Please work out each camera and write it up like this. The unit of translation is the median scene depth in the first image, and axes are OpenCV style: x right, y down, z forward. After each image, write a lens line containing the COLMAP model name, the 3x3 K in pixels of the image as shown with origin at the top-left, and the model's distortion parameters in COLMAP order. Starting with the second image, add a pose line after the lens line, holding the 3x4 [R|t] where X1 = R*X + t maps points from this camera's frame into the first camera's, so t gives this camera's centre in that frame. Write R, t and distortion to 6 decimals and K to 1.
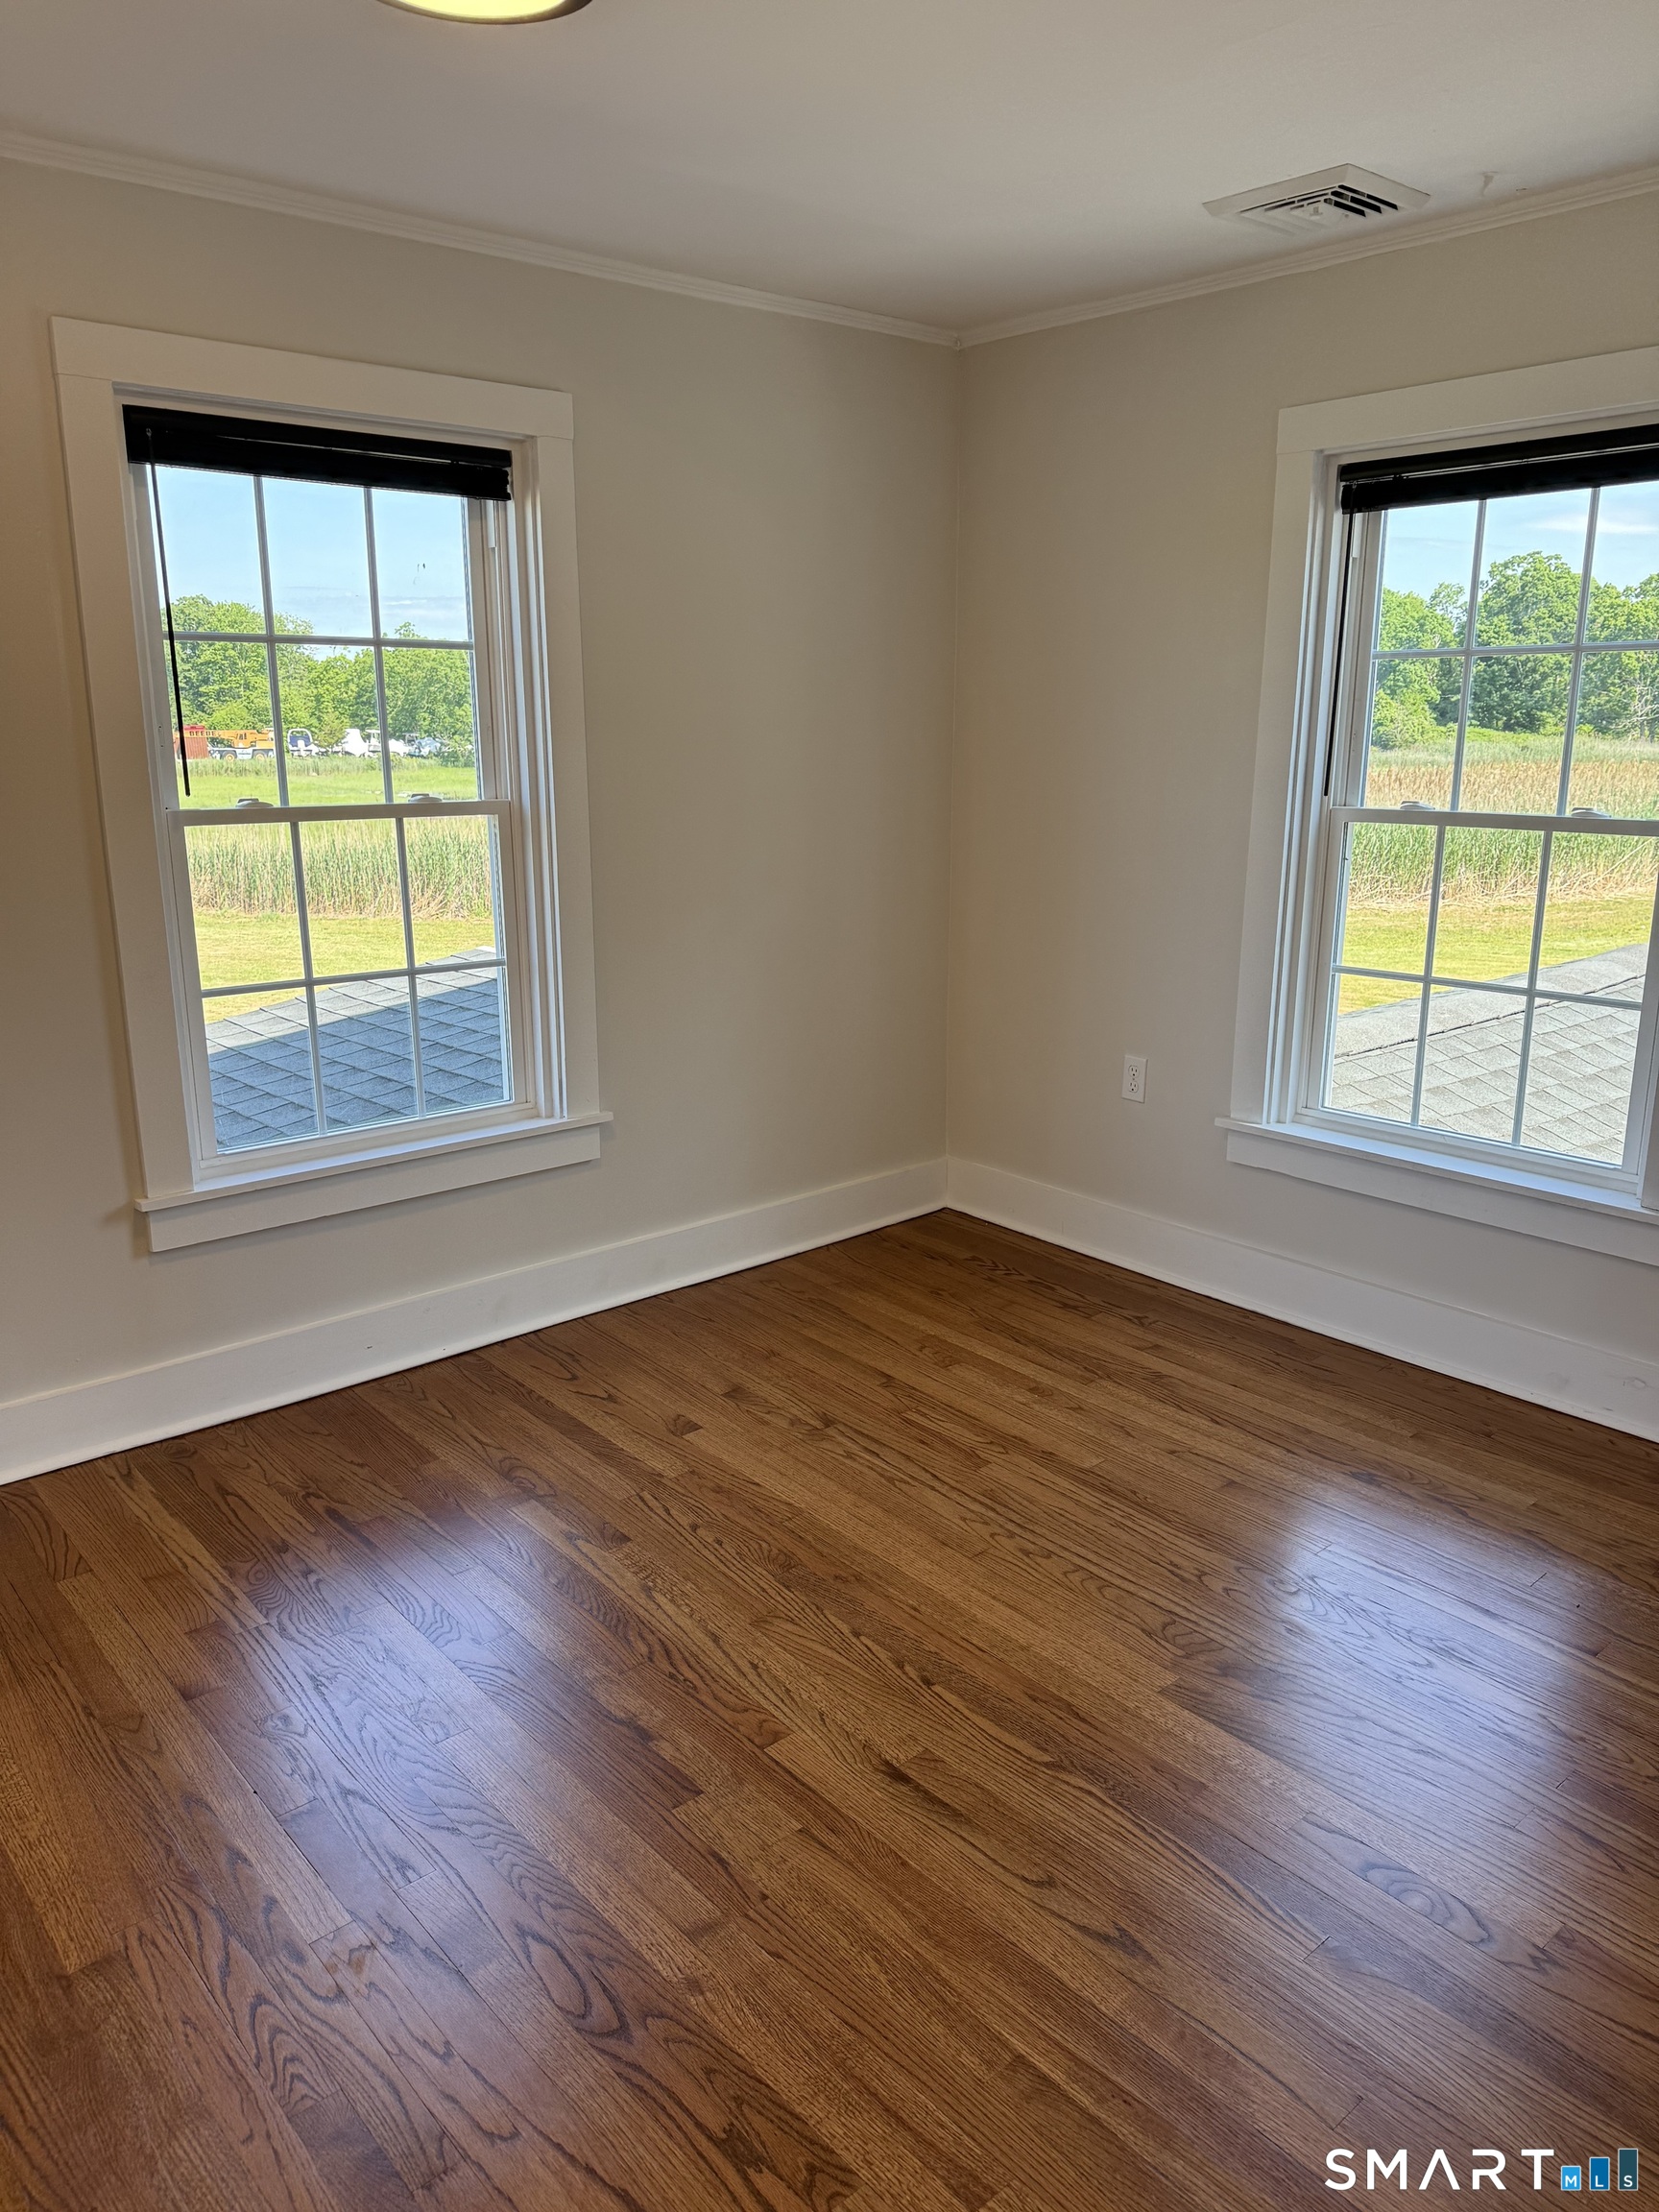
lens RADIAL K [[1549.0, 0, 819.1], [0, 1549.0, 1099.6], [0, 0, 1]] dist [0.152815, -0.237834]
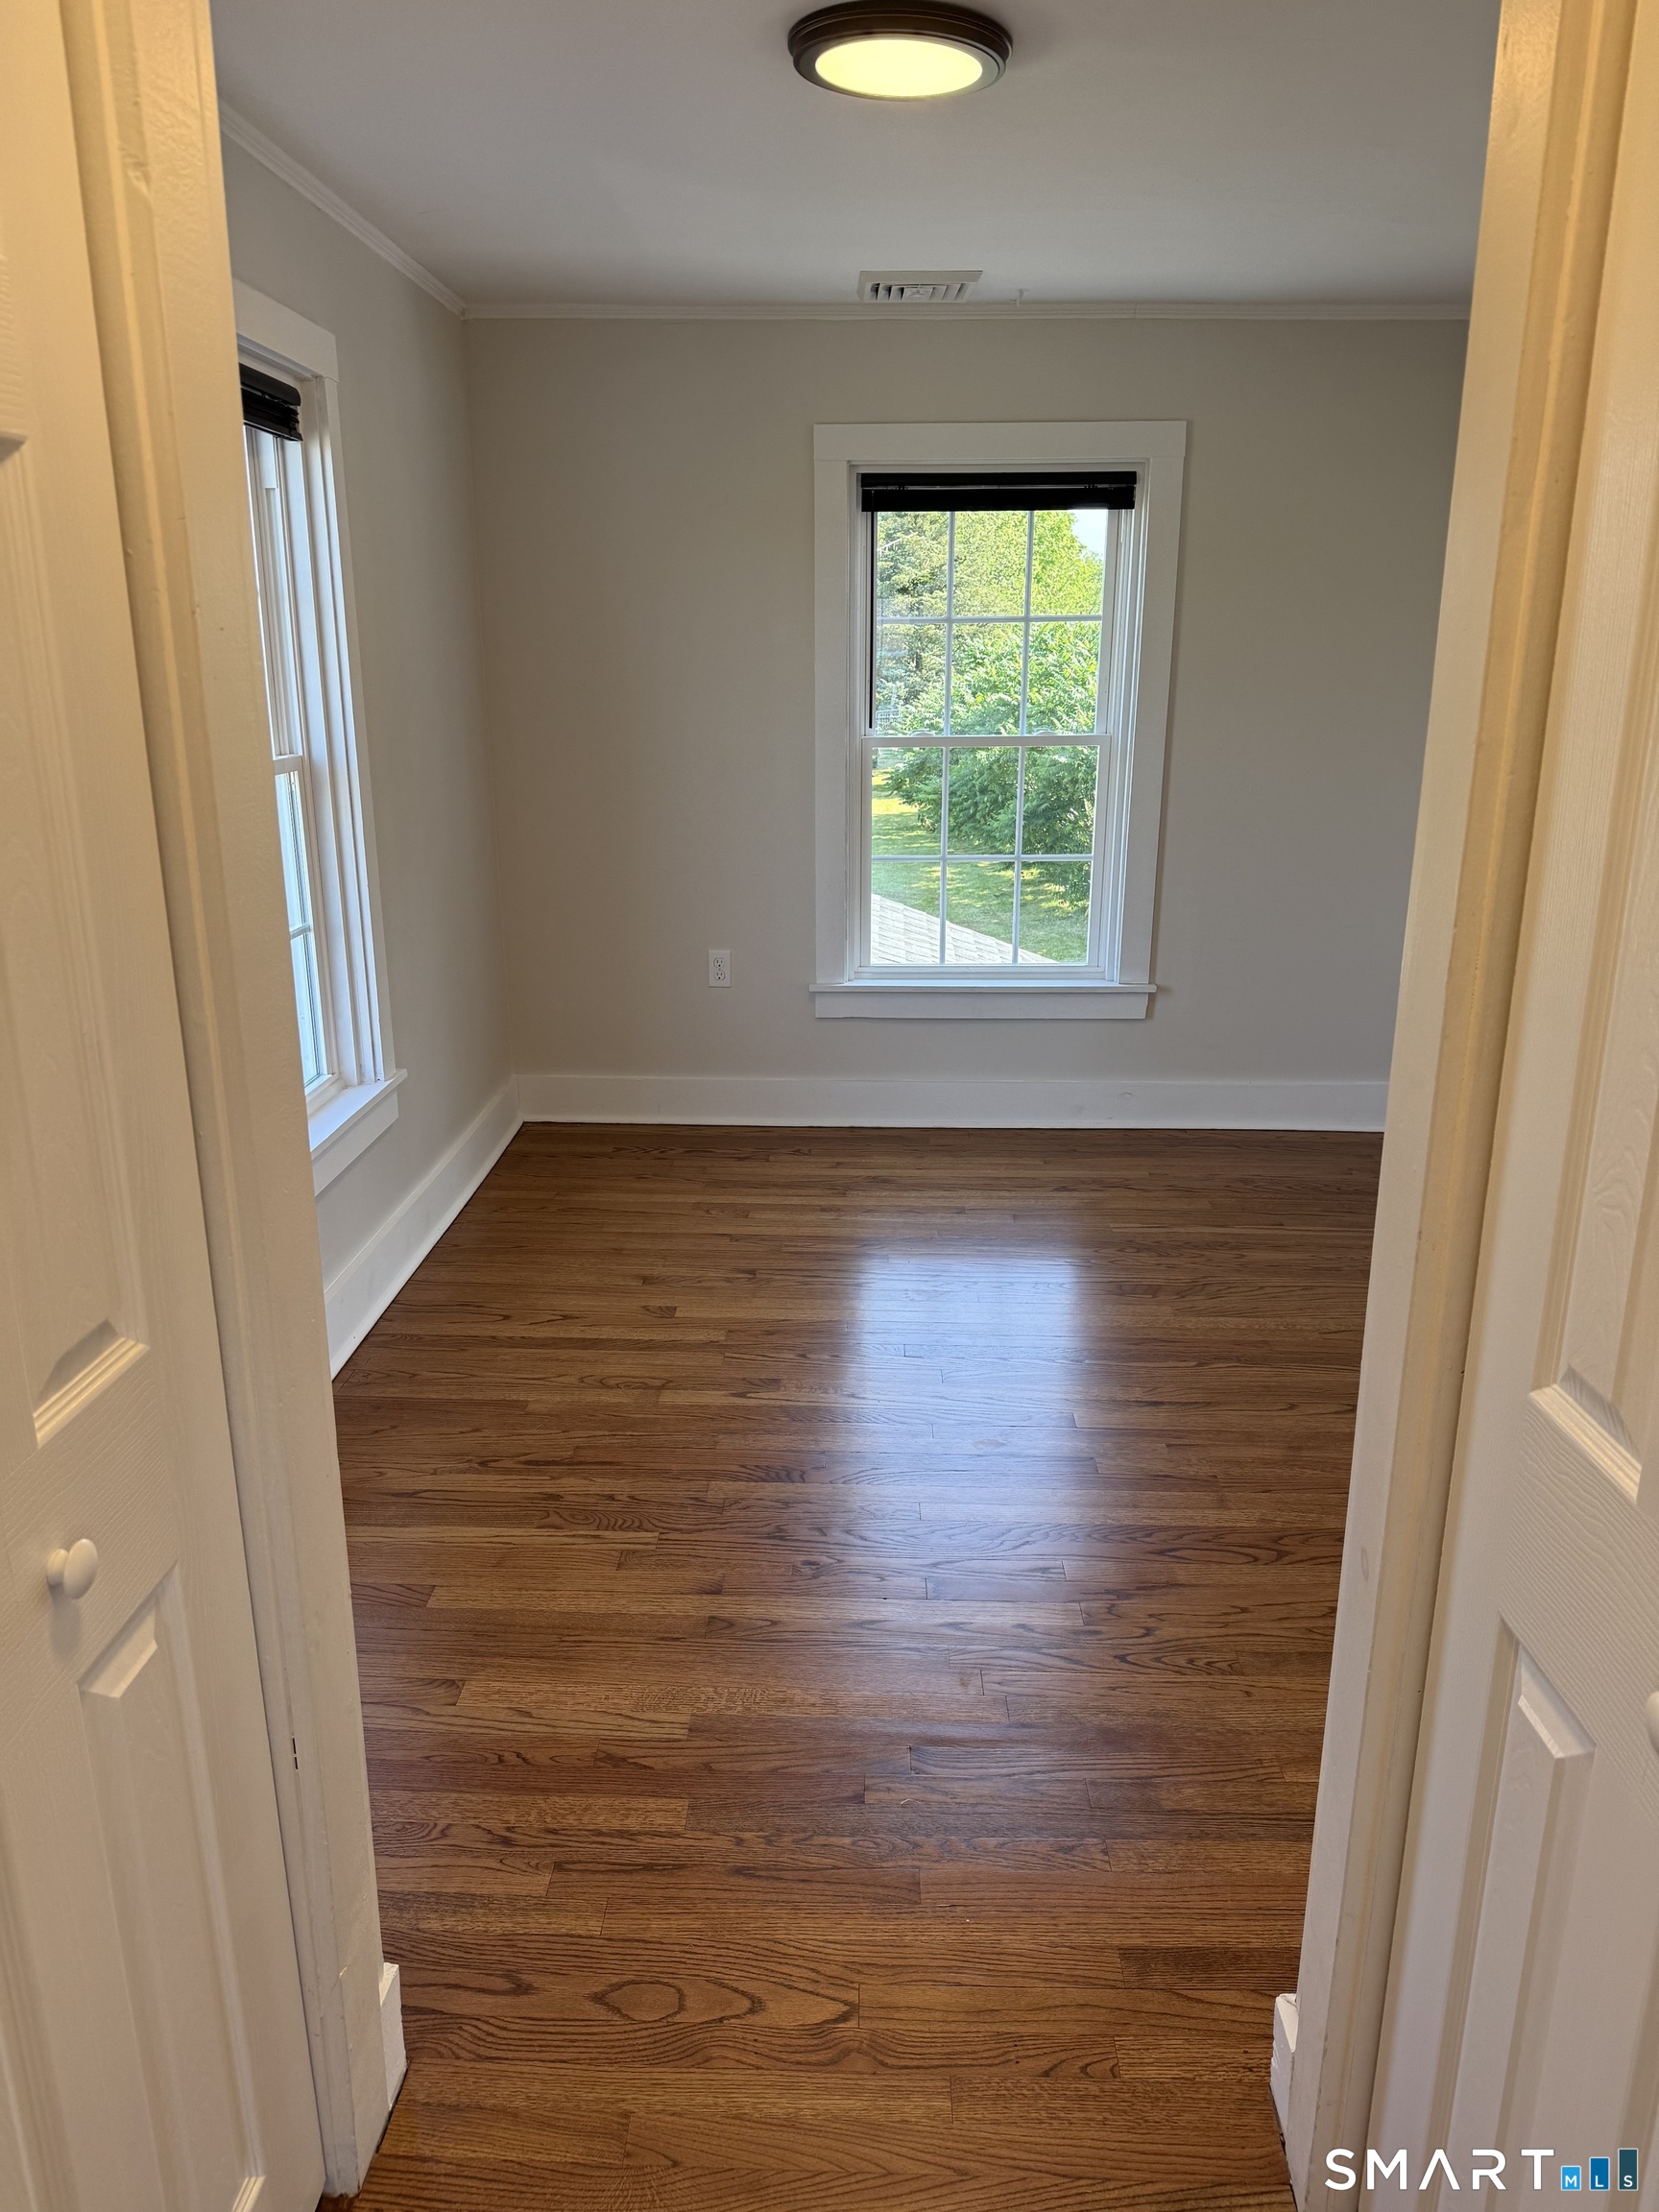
lens RADIAL K [[1569.9, 0, 804.5], [0, 1569.9, 1084.0], [0, 0, 1]] dist [0.217927, -0.386717]
pose [[0.677288, -0.194865, 0.709442, -0.753315], [0.177326, 0.979095, 0.099643, -0.042342], [-0.714028, 0.058315, 0.697684, 0.123212]]
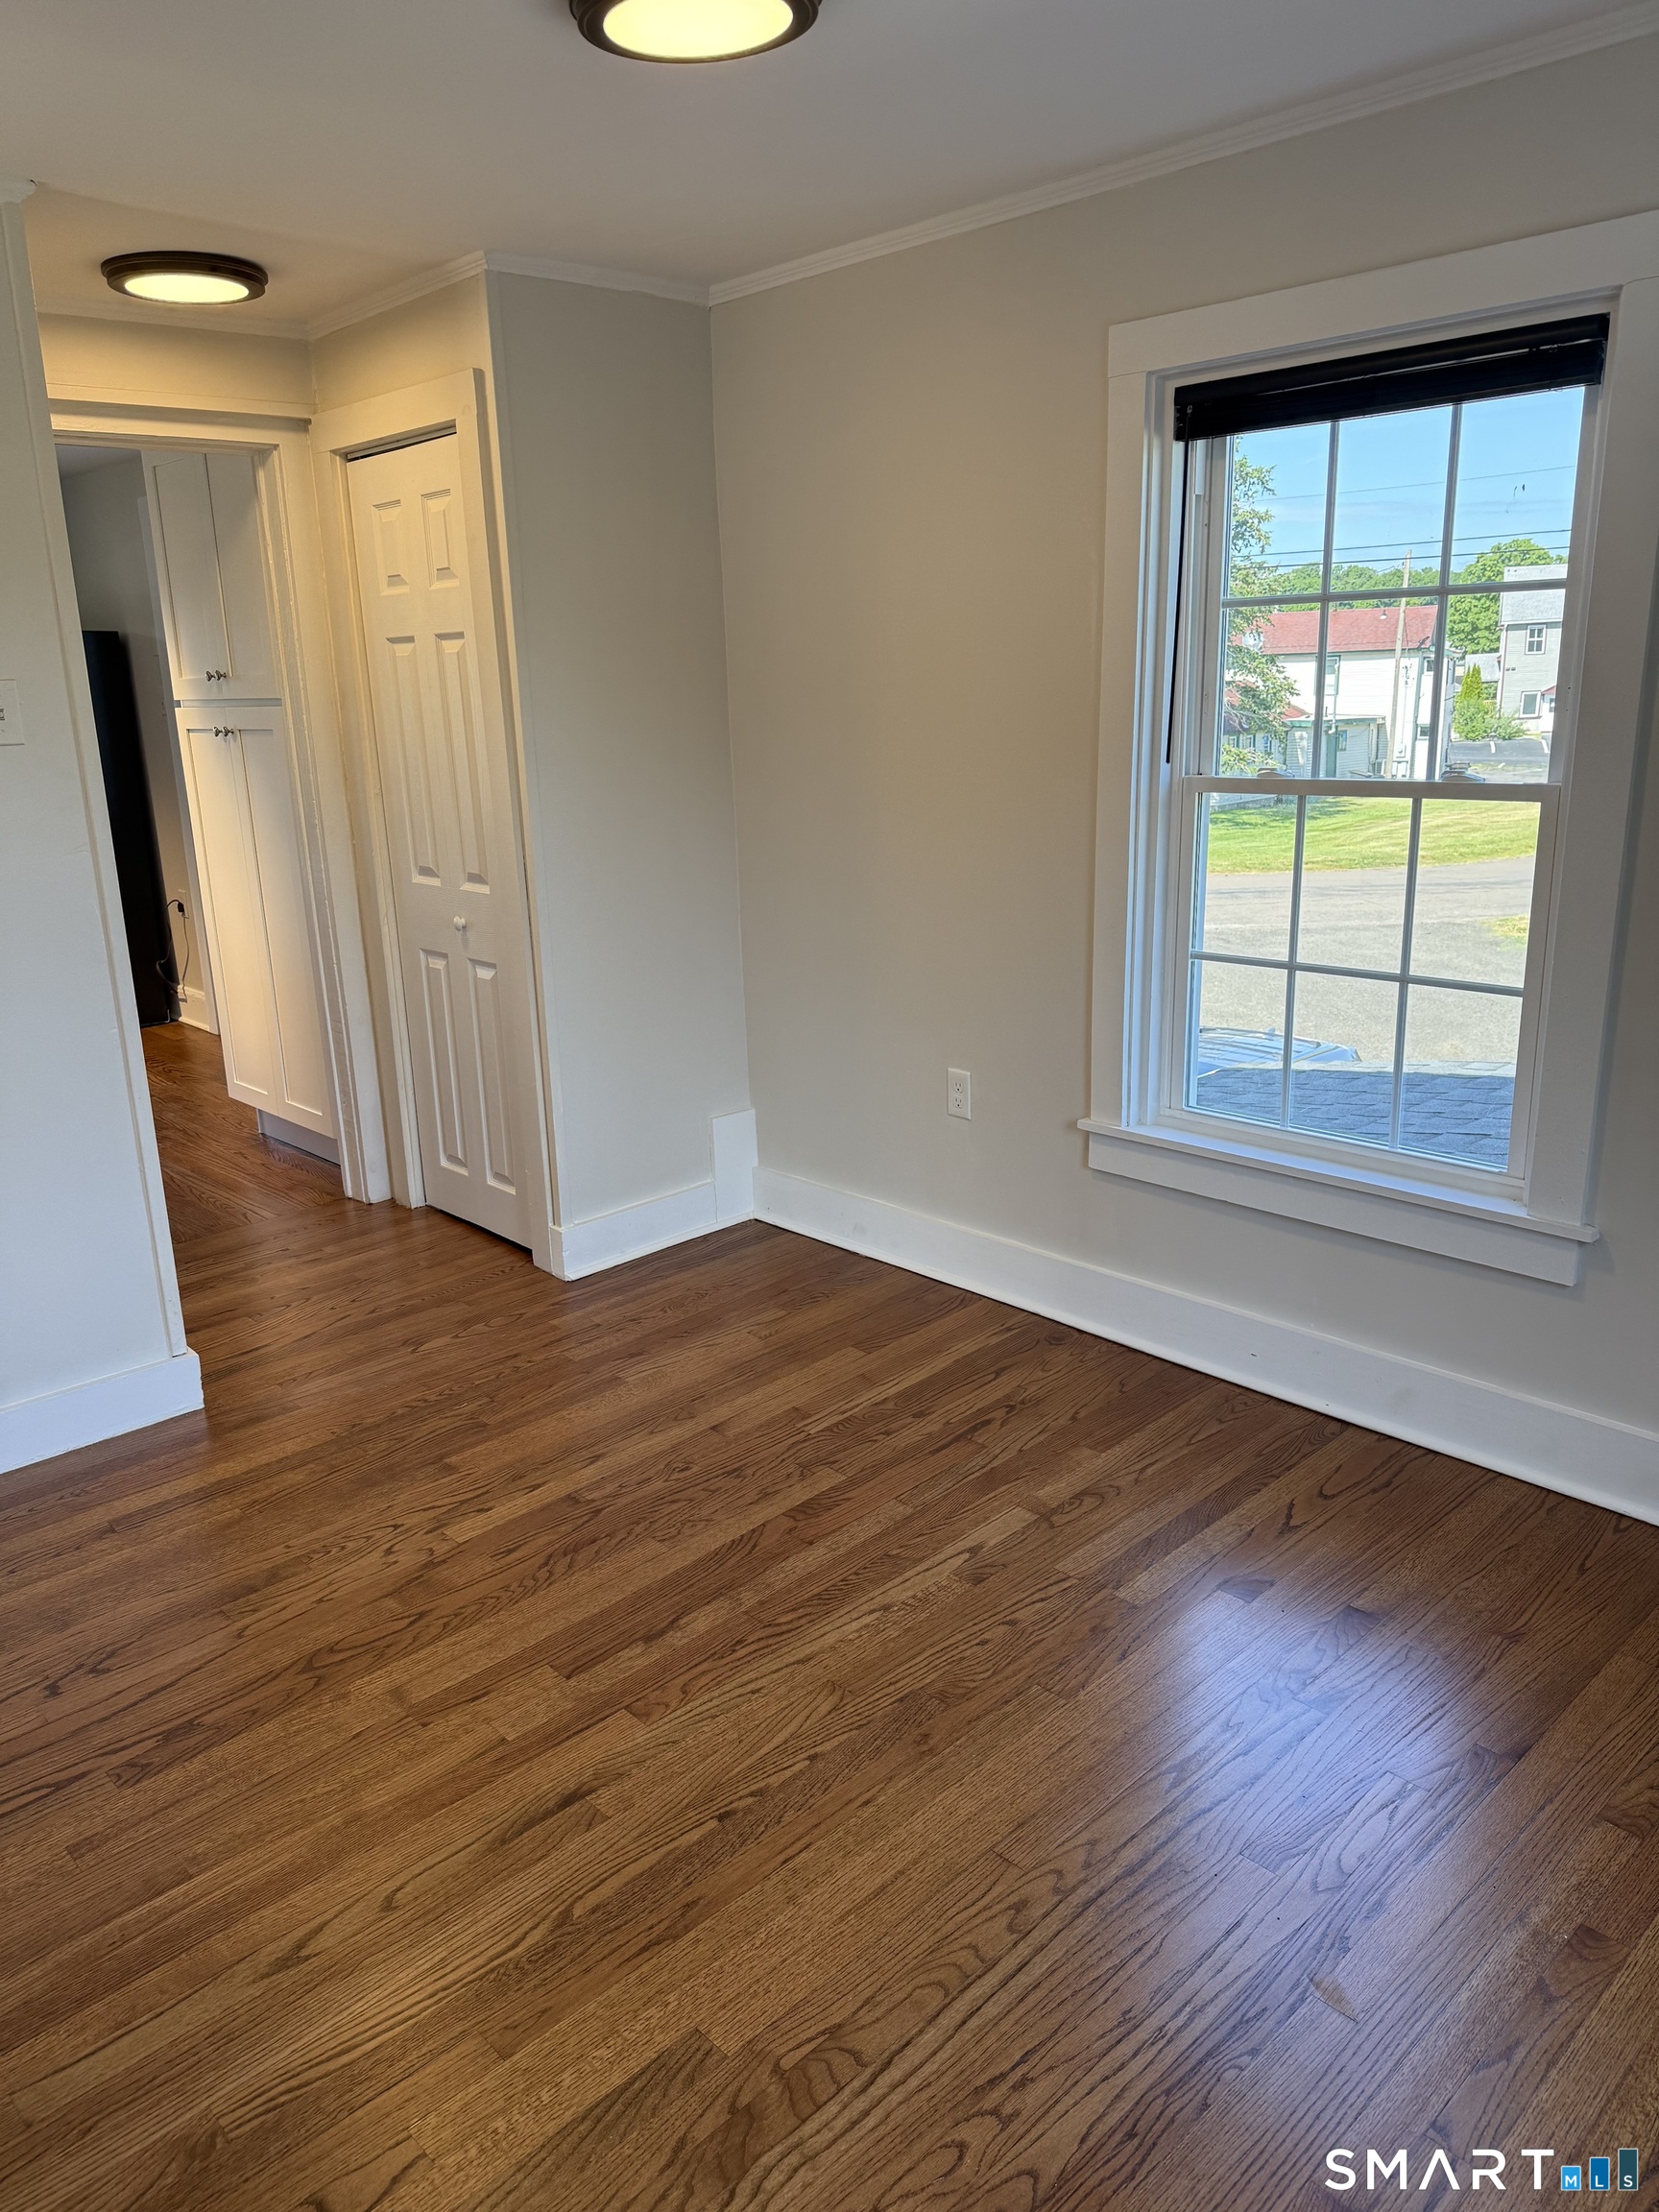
lens RADIAL K [[1549.0, 0, 819.1], [0, 1549.0, 1099.6], [0, 0, 1]] dist [0.152815, -0.237834]
pose [[0.047319, 0.253206, -0.966254, 0.583392], [-0.213848, 0.947478, 0.237813, -0.158984], [0.975720, 0.195378, 0.098981, 0.636705]]
